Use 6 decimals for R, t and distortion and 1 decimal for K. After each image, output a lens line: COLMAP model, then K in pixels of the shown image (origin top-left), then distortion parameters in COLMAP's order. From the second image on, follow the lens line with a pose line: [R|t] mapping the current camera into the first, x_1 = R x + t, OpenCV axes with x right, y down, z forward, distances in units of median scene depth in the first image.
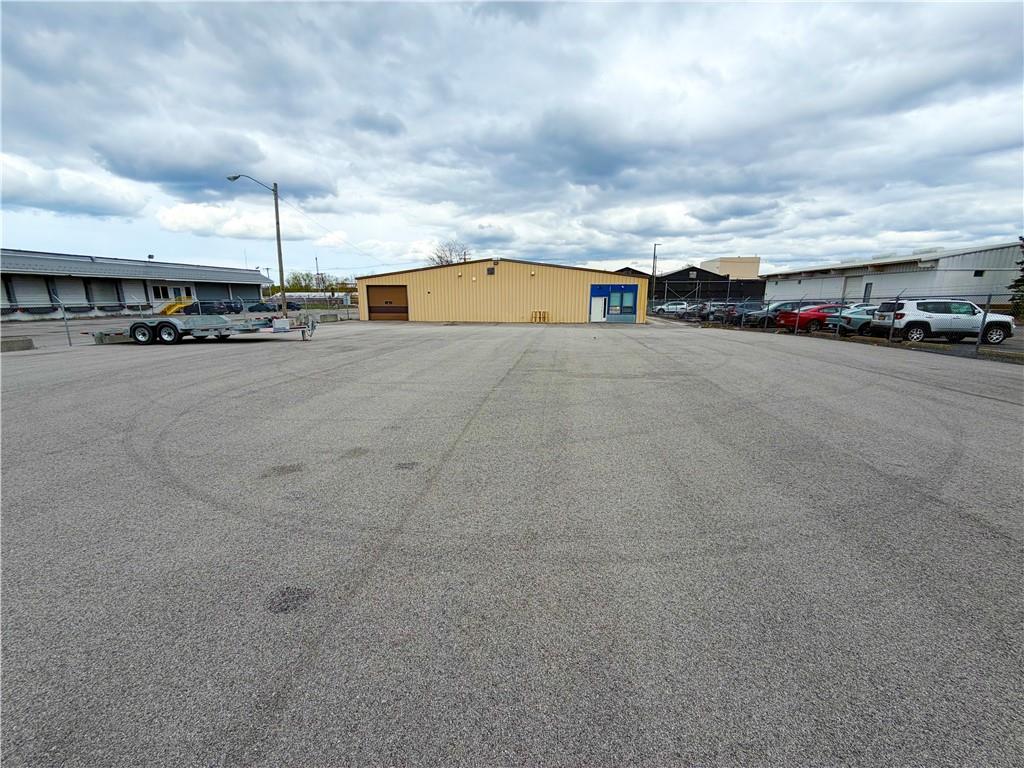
lens RADIAL K [[408.4, 0, 509.1], [0, 408.4, 385.9], [0, 0, 1]] dist [-0.001124, -0.000432]
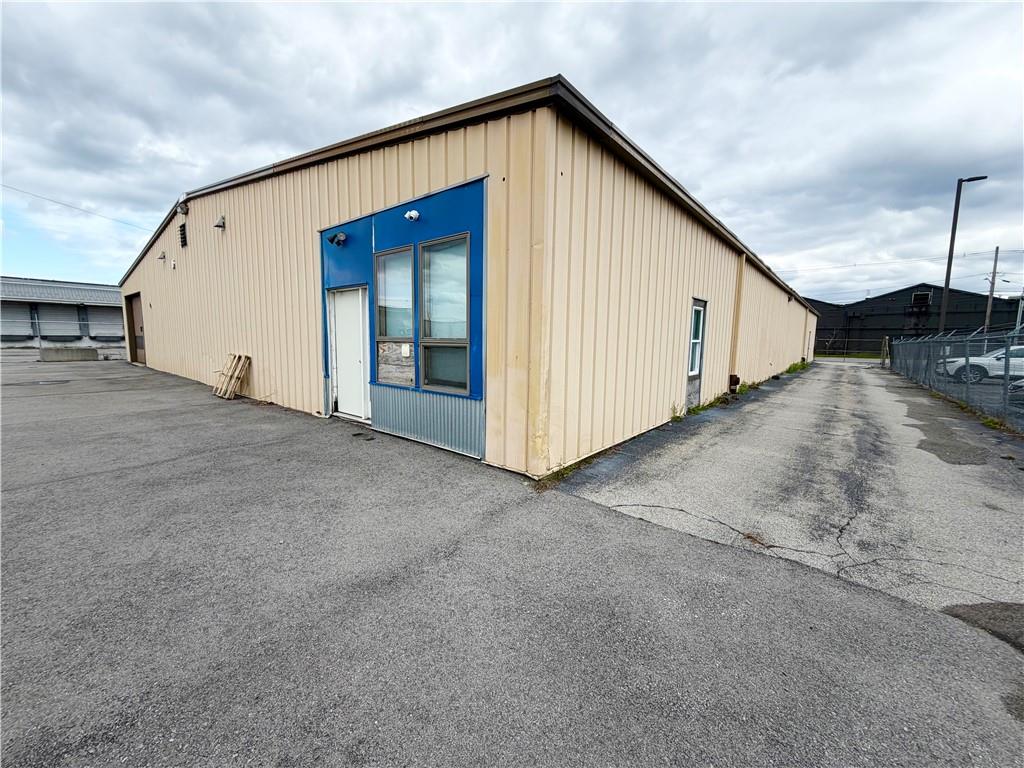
lens RADIAL K [[401.9, 0, 524.8], [0, 401.9, 387.0], [0, 0, 1]] dist [0.000180, -0.000088]
pose [[0.843671, 0.074142, -0.531716, 0.369915], [-0.128942, 0.989411, -0.066630, -0.161715], [0.521146, 0.124774, 0.844297, 0.839773]]
